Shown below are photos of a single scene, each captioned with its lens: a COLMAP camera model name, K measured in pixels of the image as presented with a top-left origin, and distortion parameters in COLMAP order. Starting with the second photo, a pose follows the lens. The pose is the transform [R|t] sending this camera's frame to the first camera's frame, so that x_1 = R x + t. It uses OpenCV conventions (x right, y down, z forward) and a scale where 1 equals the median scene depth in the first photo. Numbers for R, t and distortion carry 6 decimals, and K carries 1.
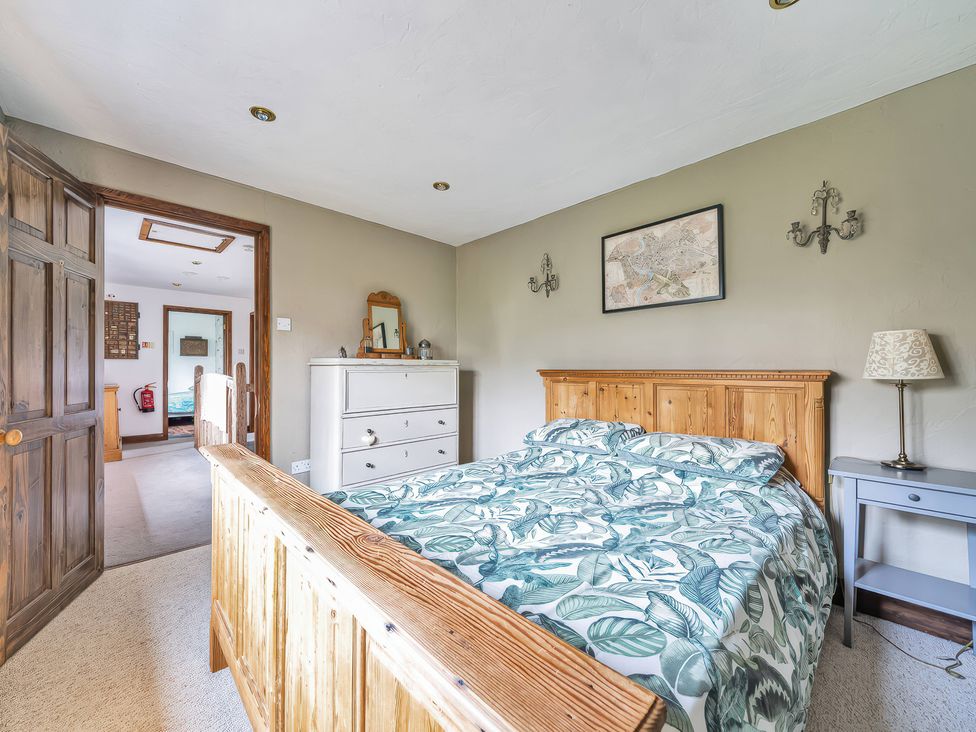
lens RADIAL K [[428.1, 0, 489.0], [0, 428.1, 367.3], [0, 0, 1]] dist [-0.000908, -0.000139]
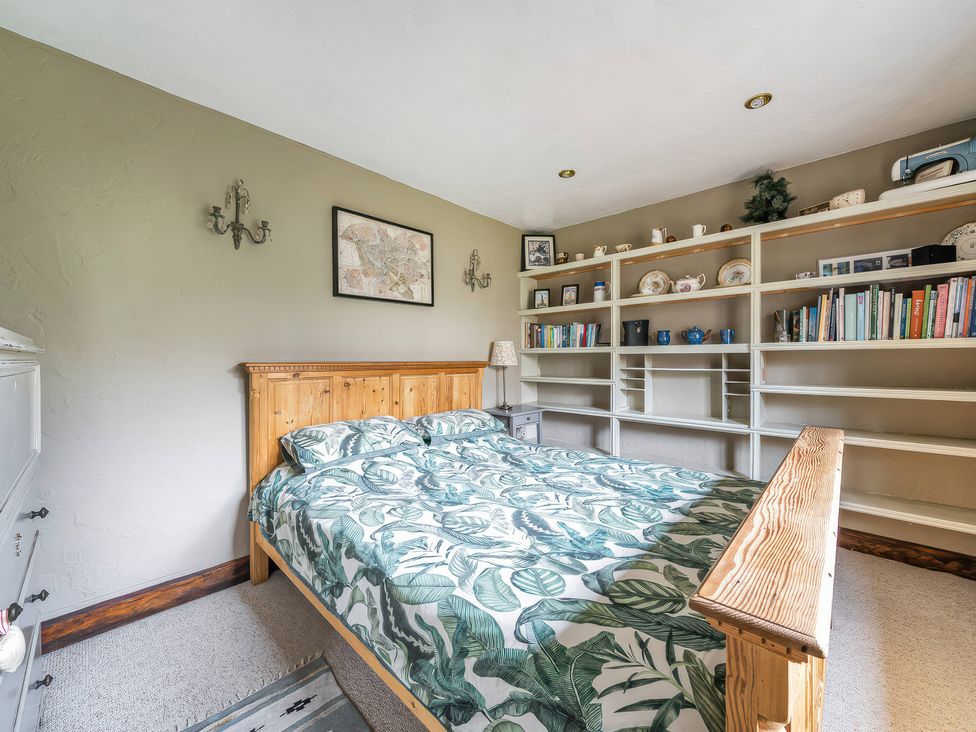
lens RADIAL K [[387.4, 0, 488.0], [0, 387.4, 366.0], [0, 0, 1]] dist [-0.000748, -0.000045]
pose [[-0.028442, -0.005145, 0.999582, -0.581255], [-0.006544, 0.999966, 0.004960, 0.009051], [-0.999574, -0.006400, -0.028475, 0.805758]]
